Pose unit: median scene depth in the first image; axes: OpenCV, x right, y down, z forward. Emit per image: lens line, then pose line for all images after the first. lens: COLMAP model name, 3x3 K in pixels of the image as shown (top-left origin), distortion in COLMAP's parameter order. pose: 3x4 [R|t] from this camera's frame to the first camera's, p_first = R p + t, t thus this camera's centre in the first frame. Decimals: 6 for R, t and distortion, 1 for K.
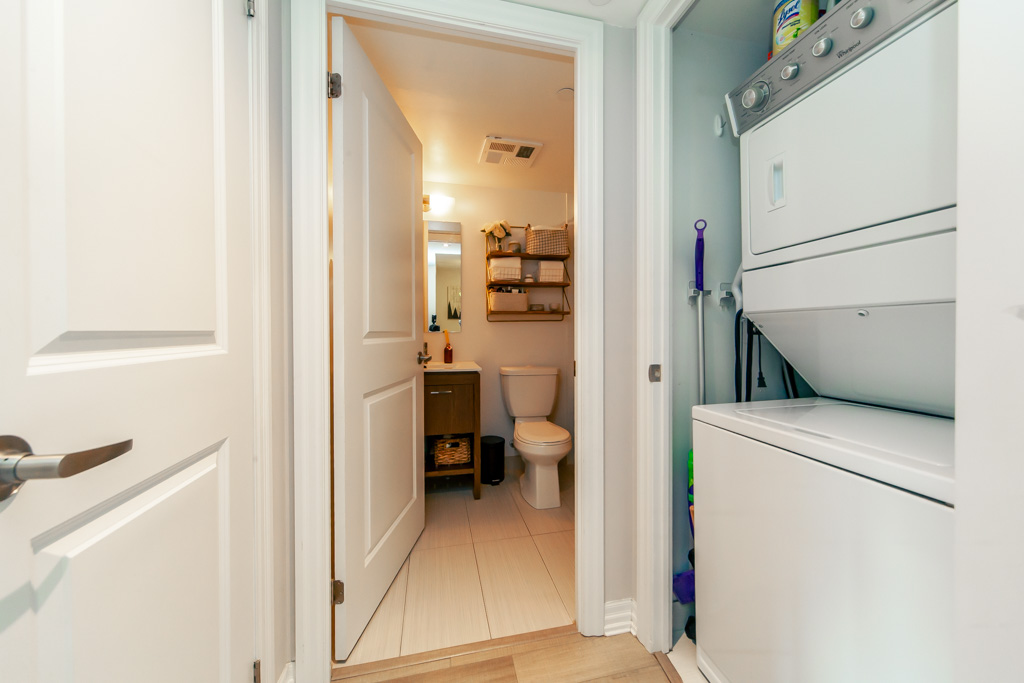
lens RADIAL K [[367.9, 0, 522.5], [0, 367.9, 333.7], [0, 0, 1]] dist [0.002039, -0.000134]
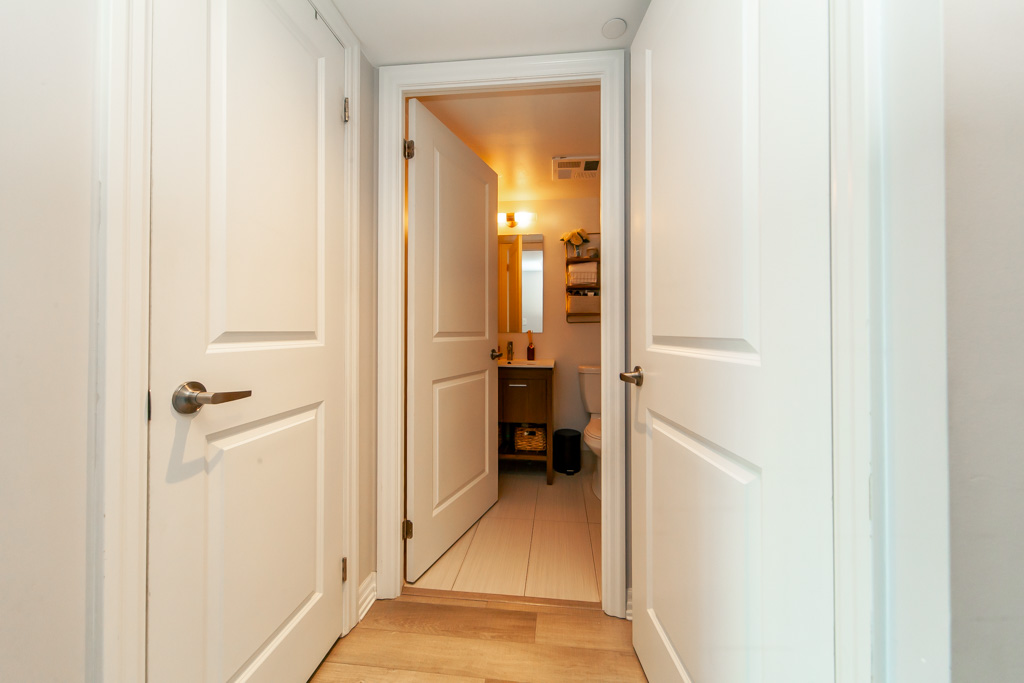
lens RADIAL K [[360.0, 0, 524.6], [0, 360.0, 327.7], [0, 0, 1]] dist [-0.001524, -0.000032]
pose [[0.946212, -0.000024, -0.323548, 0.136536], [-0.005475, 0.999856, -0.016085, -0.000952], [0.323502, 0.016992, 0.946075, -0.043276]]
